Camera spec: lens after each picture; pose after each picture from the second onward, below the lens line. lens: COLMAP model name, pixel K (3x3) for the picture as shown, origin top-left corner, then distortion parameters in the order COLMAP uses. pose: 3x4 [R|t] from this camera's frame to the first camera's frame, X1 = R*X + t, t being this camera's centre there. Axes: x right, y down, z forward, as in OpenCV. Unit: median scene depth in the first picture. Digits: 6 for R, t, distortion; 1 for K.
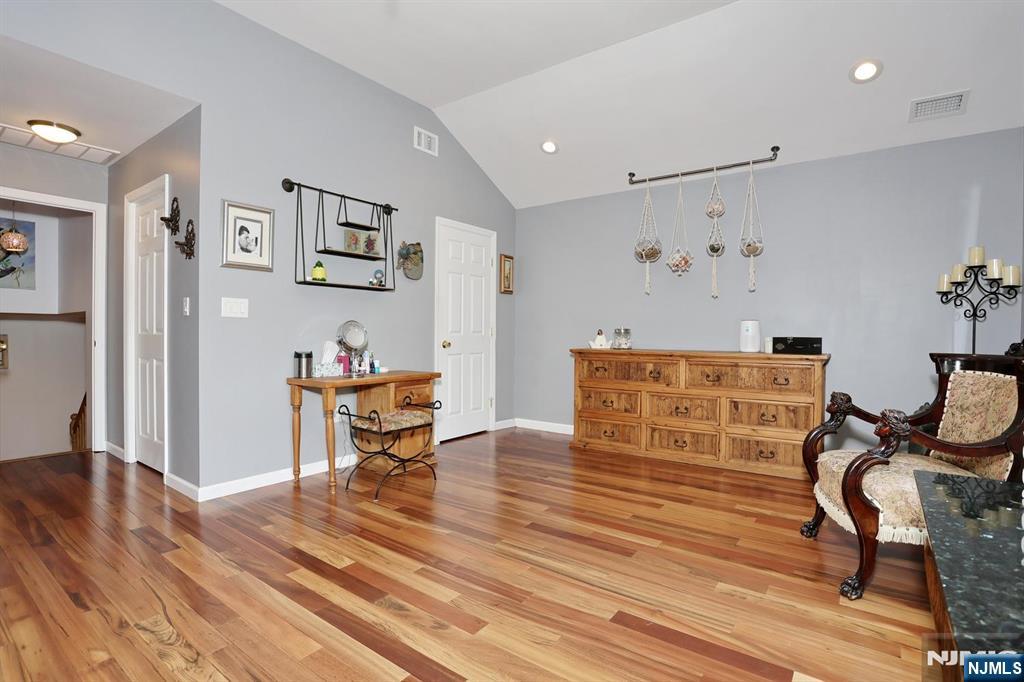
lens RADIAL K [[497.3, 0, 508.5], [0, 497.3, 340.0], [0, 0, 1]] dist [-0.077196, 0.033909]
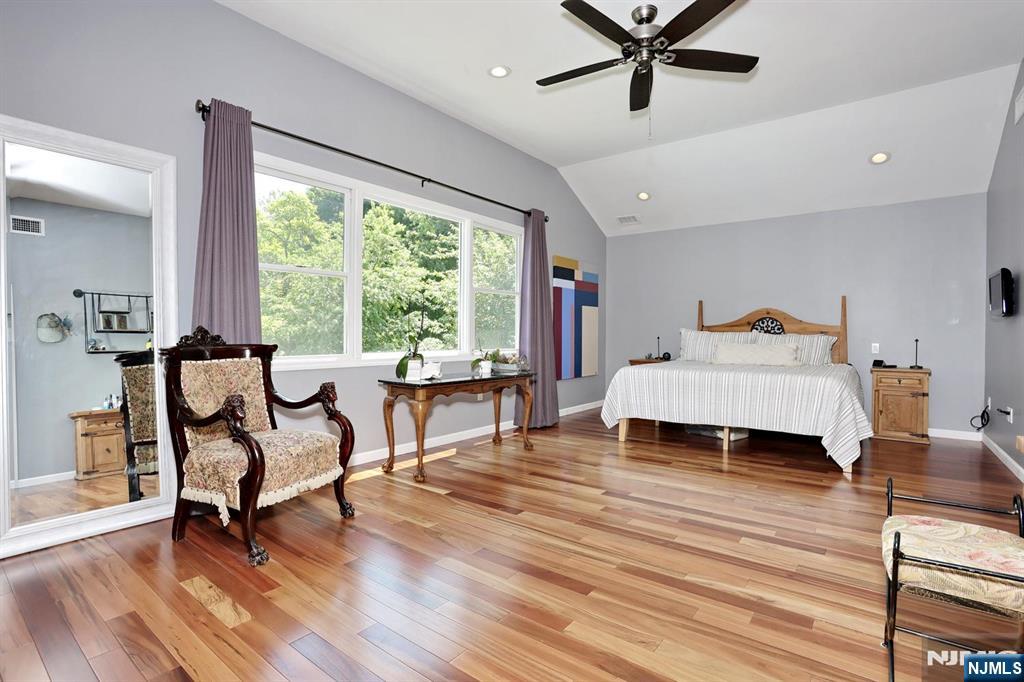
lens RADIAL K [[497.3, 0, 508.5], [0, 497.3, 340.0], [0, 0, 1]] dist [-0.077196, 0.033909]
pose [[-0.999765, -0.012794, 0.017528, 0.135066], [-0.012331, 0.999579, 0.026278, -0.016730], [-0.017857, 0.026056, -0.999501, 1.478826]]
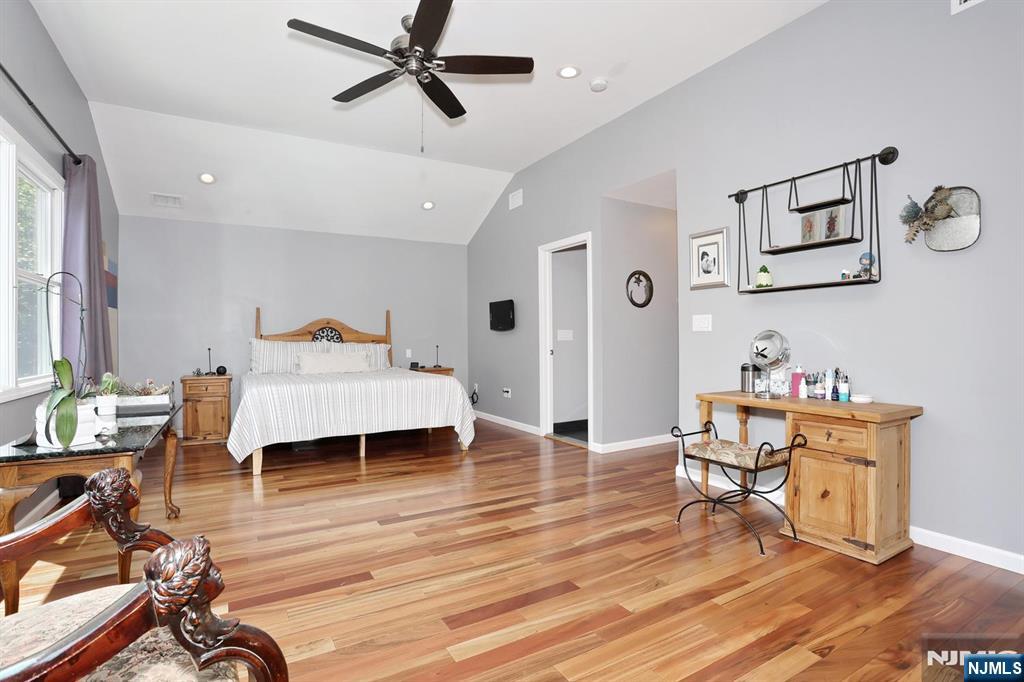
lens RADIAL K [[497.3, 0, 508.5], [0, 497.3, 340.0], [0, 0, 1]] dist [-0.077196, 0.033909]
pose [[-0.395241, -0.004593, -0.918566, 0.703934], [-0.009655, 0.999953, -0.000846, -0.020188], [0.918527, 0.008535, -0.395267, 1.040570]]
